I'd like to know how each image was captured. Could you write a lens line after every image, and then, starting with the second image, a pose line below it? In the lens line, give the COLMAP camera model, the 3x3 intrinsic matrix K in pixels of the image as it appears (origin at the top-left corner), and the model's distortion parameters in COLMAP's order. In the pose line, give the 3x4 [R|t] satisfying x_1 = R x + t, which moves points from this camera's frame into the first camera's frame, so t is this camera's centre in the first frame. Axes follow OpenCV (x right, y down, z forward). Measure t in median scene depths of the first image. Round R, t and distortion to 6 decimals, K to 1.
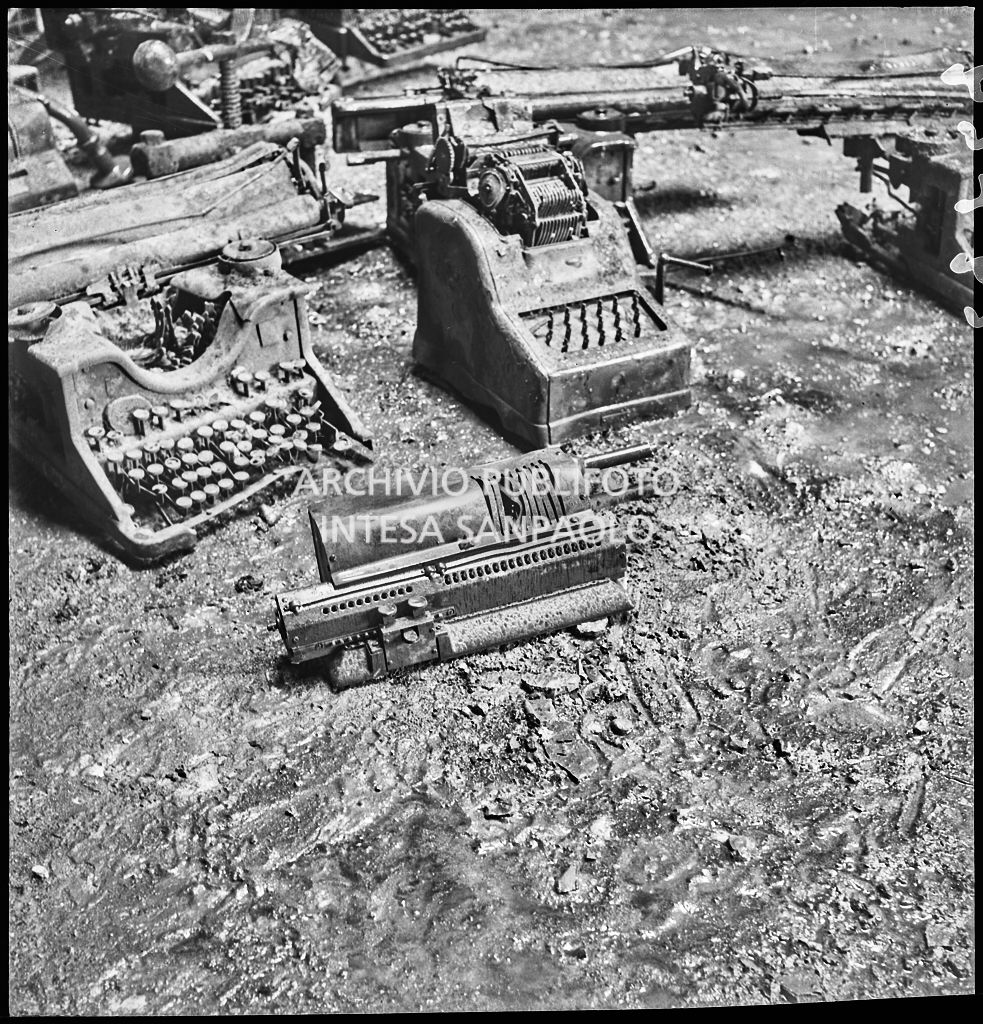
lens RADIAL K [[1354.1, 0, 465.9], [0, 1354.1, 536.5], [0, 0, 1]] dist [0.034510, -0.147141]
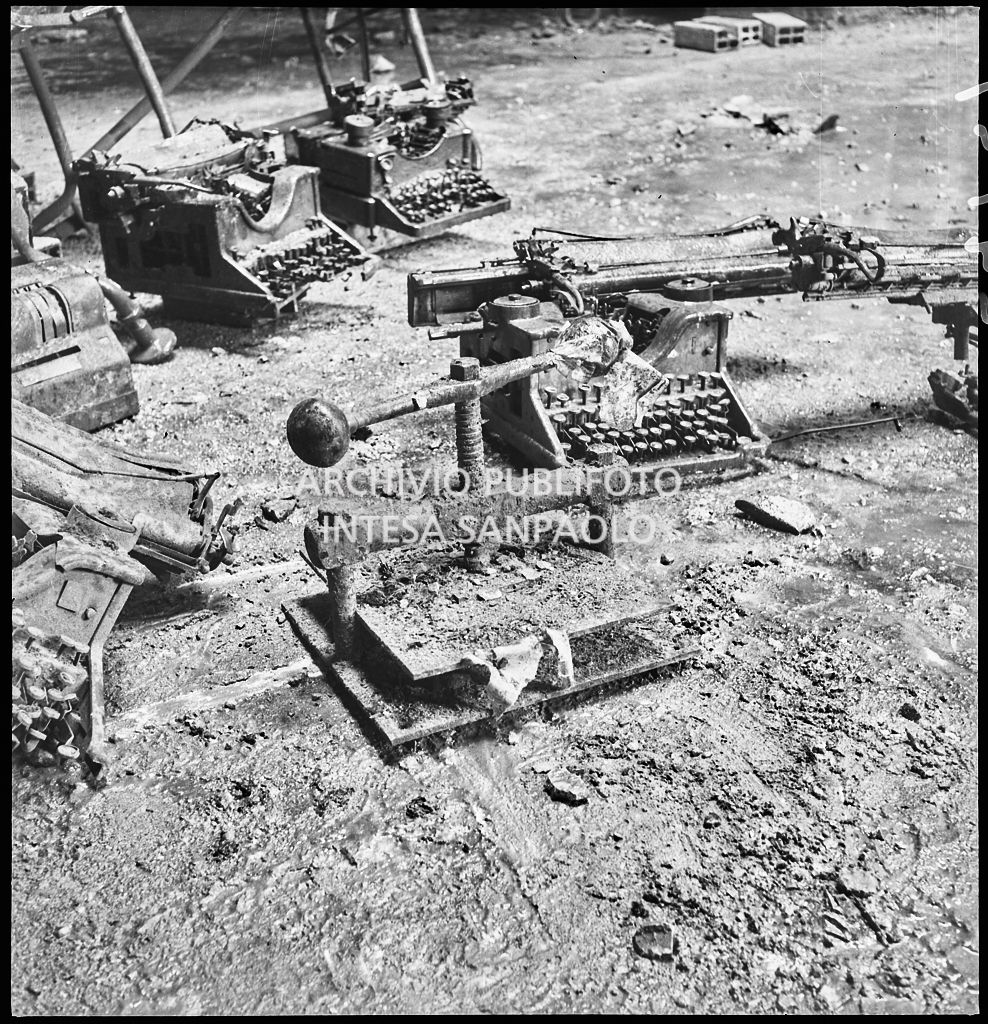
lens RADIAL K [[1382.2, 0, 494.0], [0, 1382.2, 512.0], [0, 0, 1]] dist [0.022240, -0.111920]
pose [[0.998107, -0.018347, 0.058707, -0.104380], [0.025947, 0.990986, -0.131432, -0.023078], [-0.055767, 0.132707, 0.989585, 0.048727]]
